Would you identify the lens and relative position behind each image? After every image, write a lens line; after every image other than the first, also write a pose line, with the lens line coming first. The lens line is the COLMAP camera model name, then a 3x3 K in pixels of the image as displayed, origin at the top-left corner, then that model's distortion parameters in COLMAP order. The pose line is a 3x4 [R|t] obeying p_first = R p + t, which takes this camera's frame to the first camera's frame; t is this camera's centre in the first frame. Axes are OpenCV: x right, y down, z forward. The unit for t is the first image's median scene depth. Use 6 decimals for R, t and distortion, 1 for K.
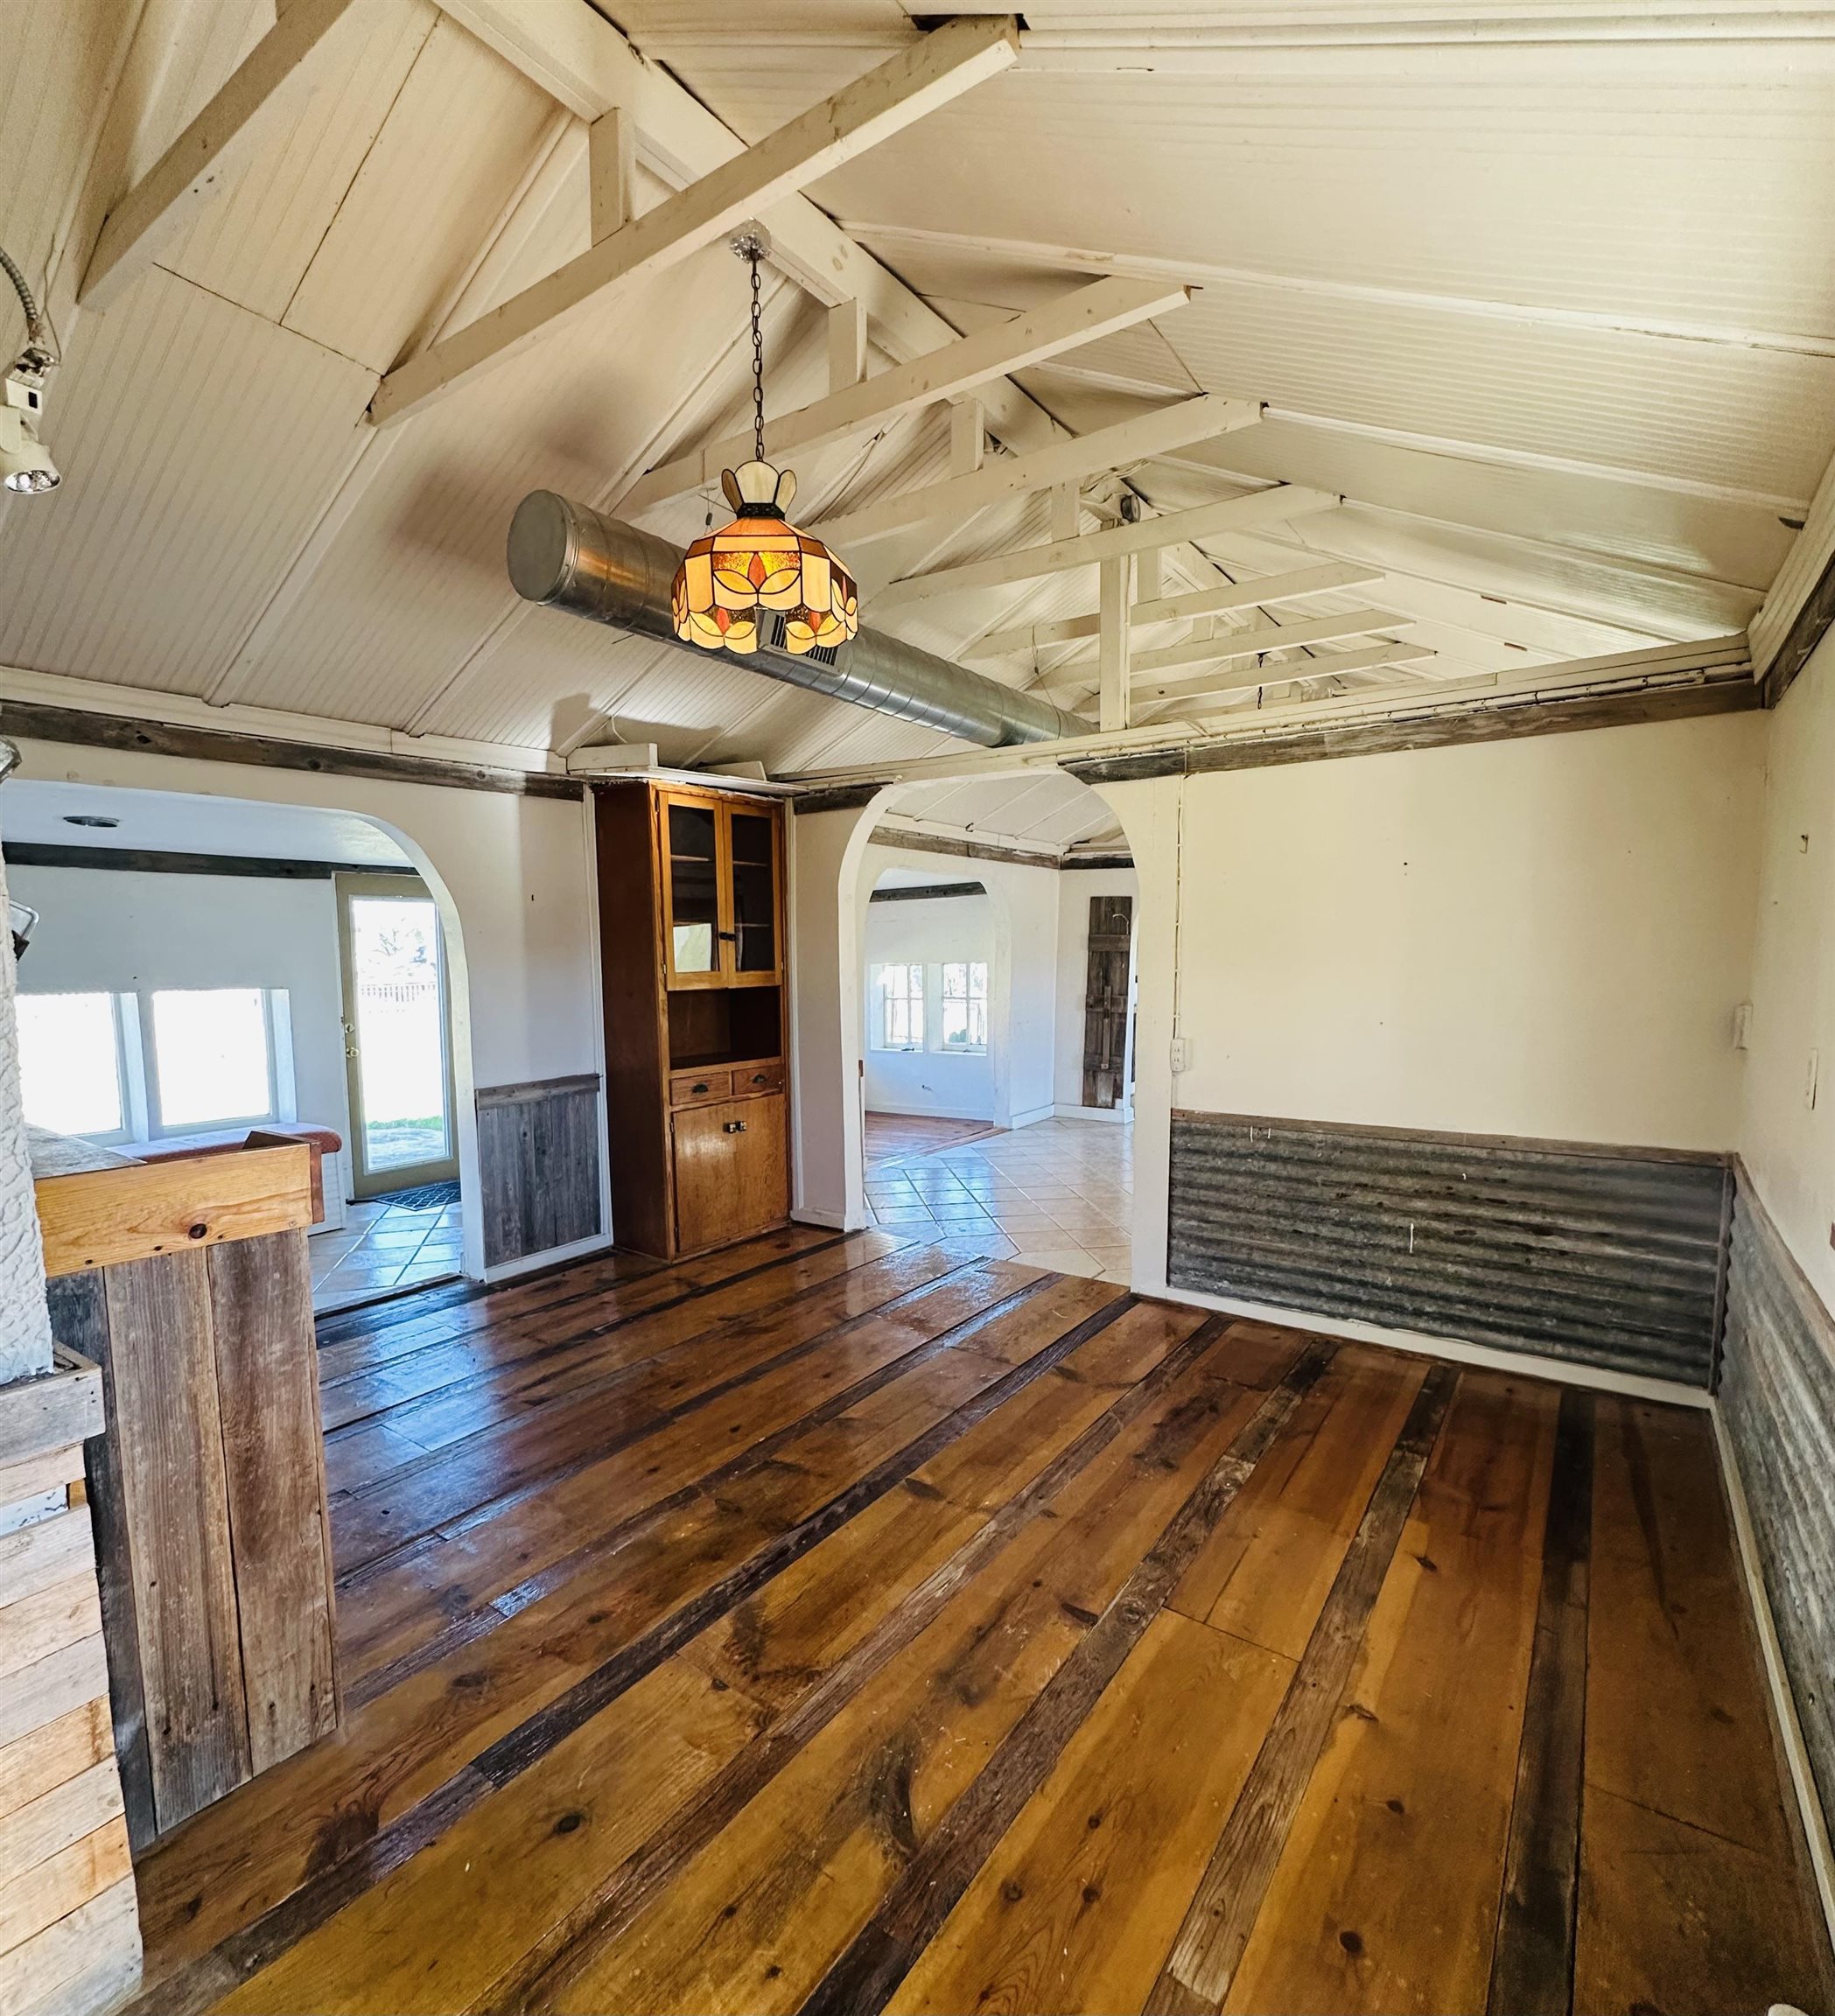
lens RADIAL K [[998.3, 0, 908.2], [0, 998.3, 1054.0], [0, 0, 1]] dist [-0.001556, -0.000837]
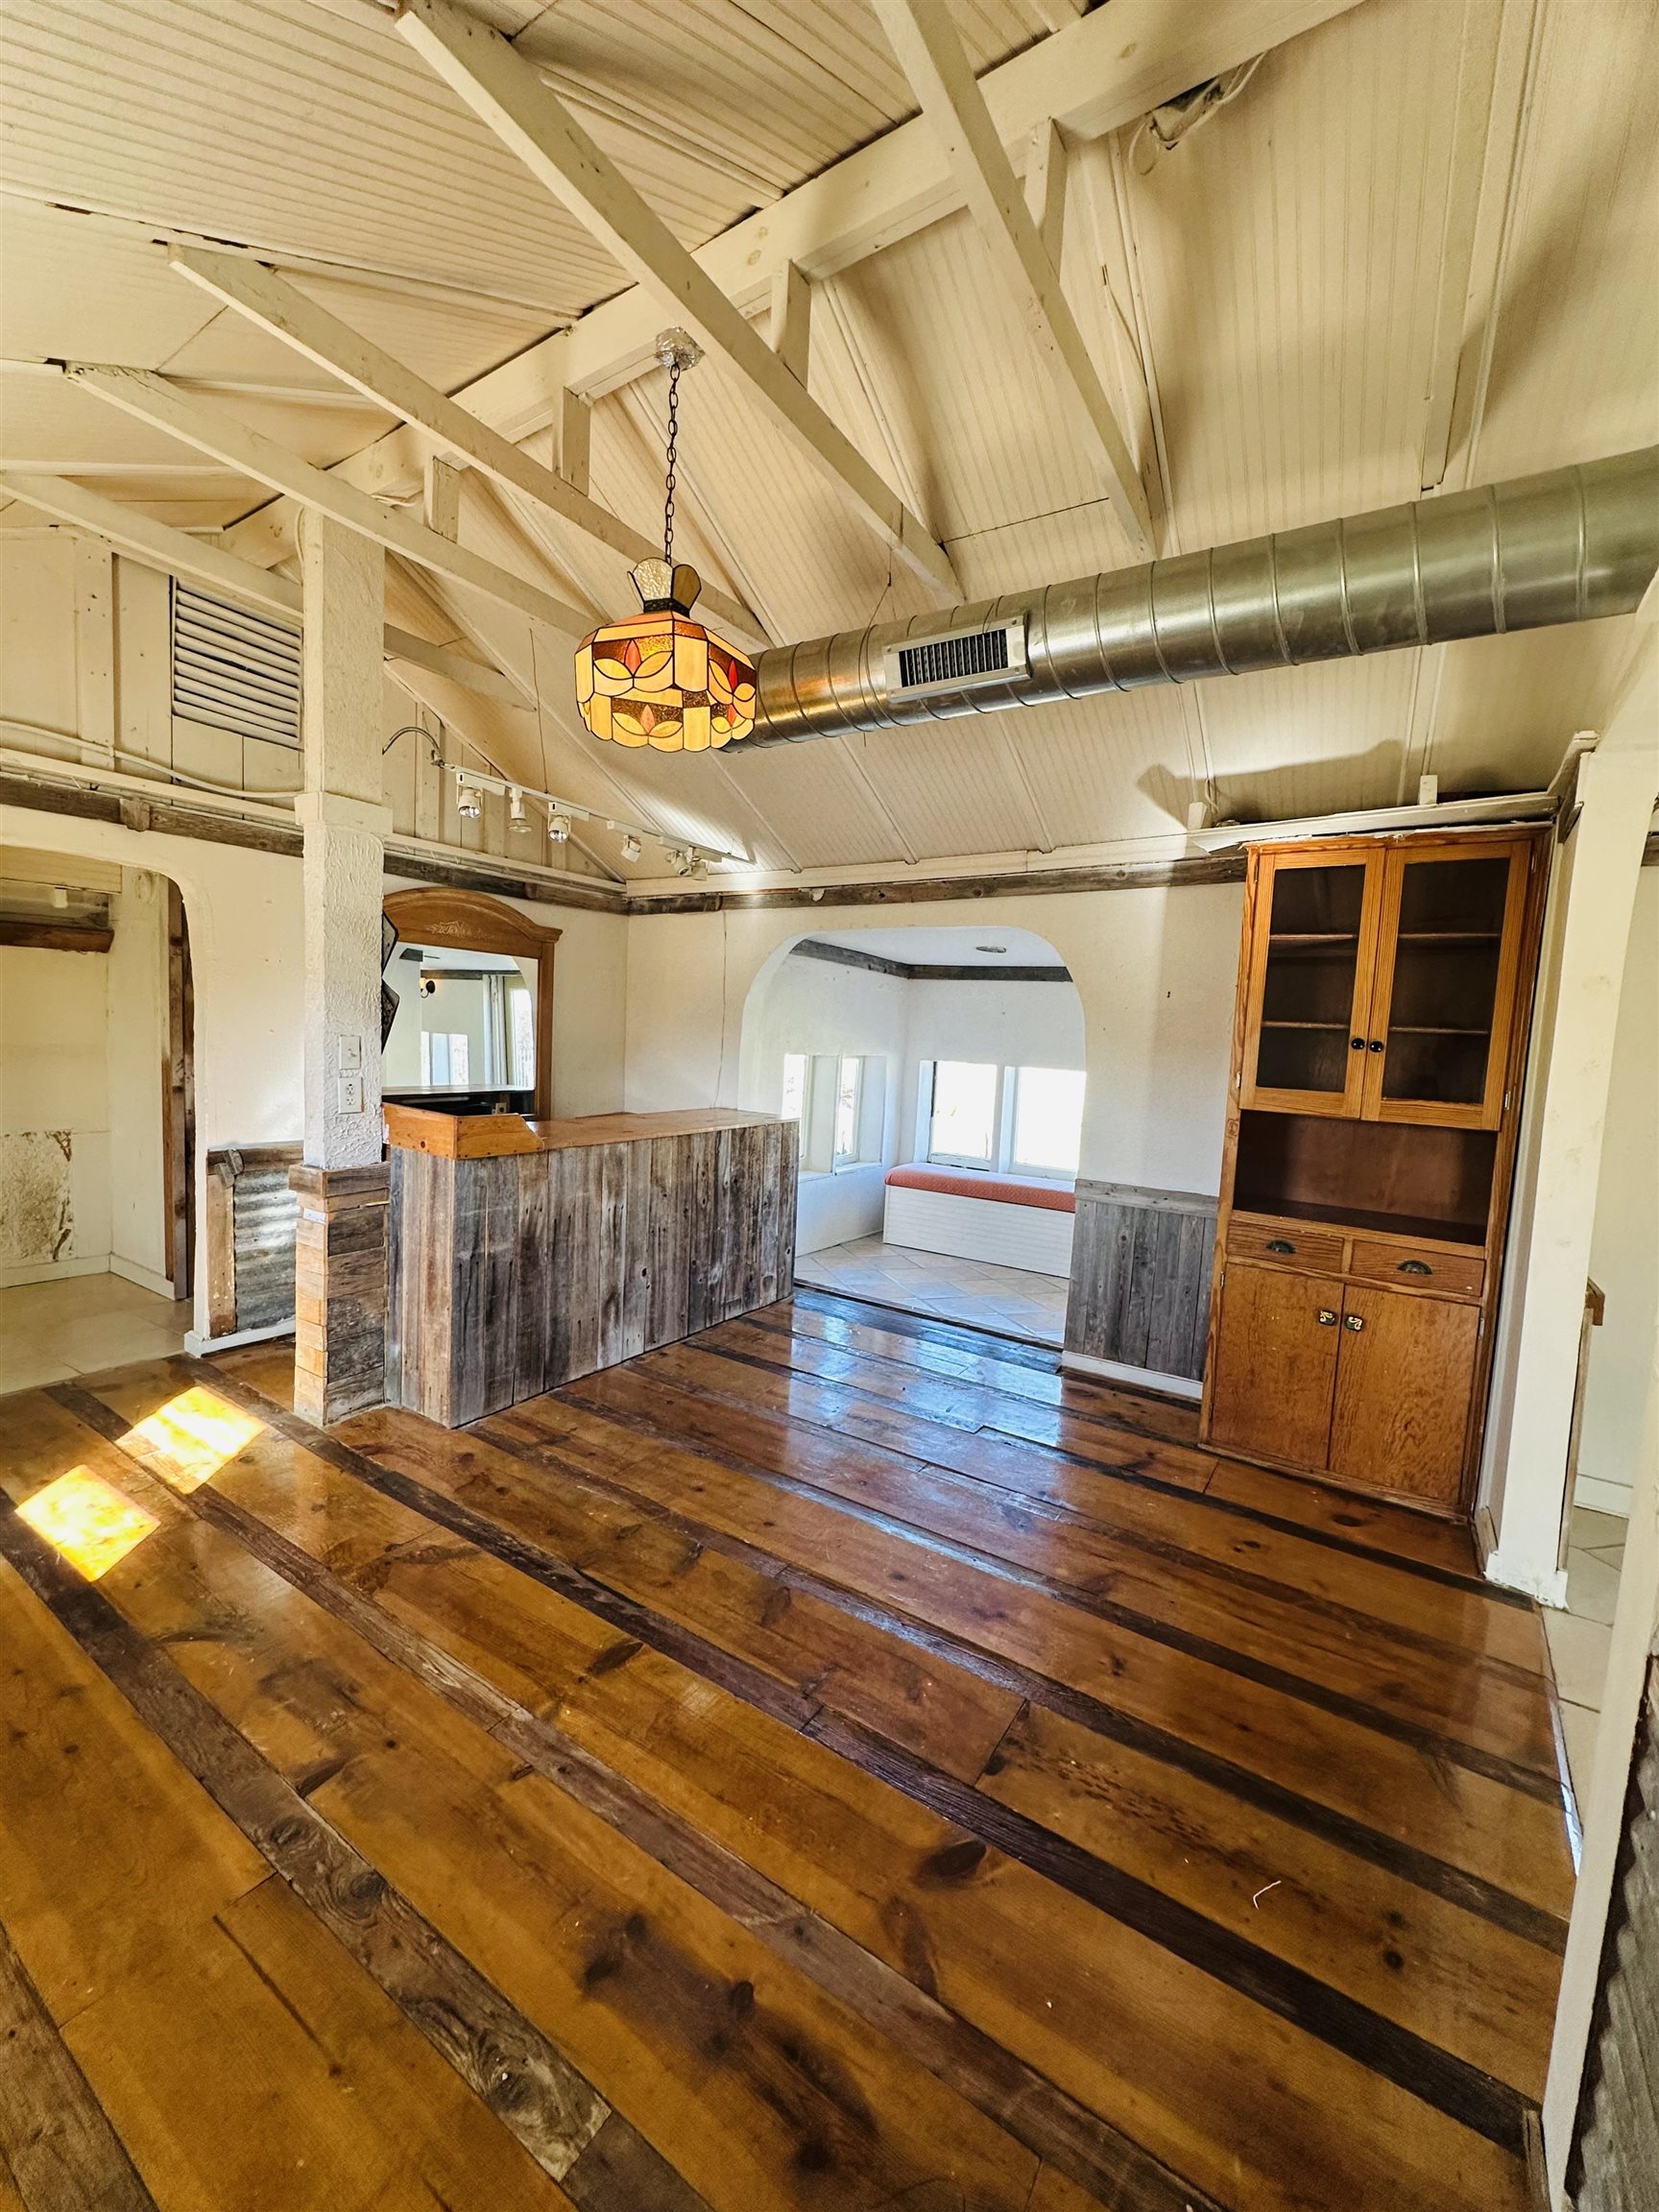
lens RADIAL K [[881.2, 0, 817.5], [0, 881.2, 1105.9], [0, 0, 1]] dist [-0.002666, 0.000569]
pose [[0.030371, 0.101240, -0.994398, 0.439246], [-0.154929, 0.983311, 0.095379, -0.080147], [0.987459, 0.151164, 0.045549, 0.641194]]
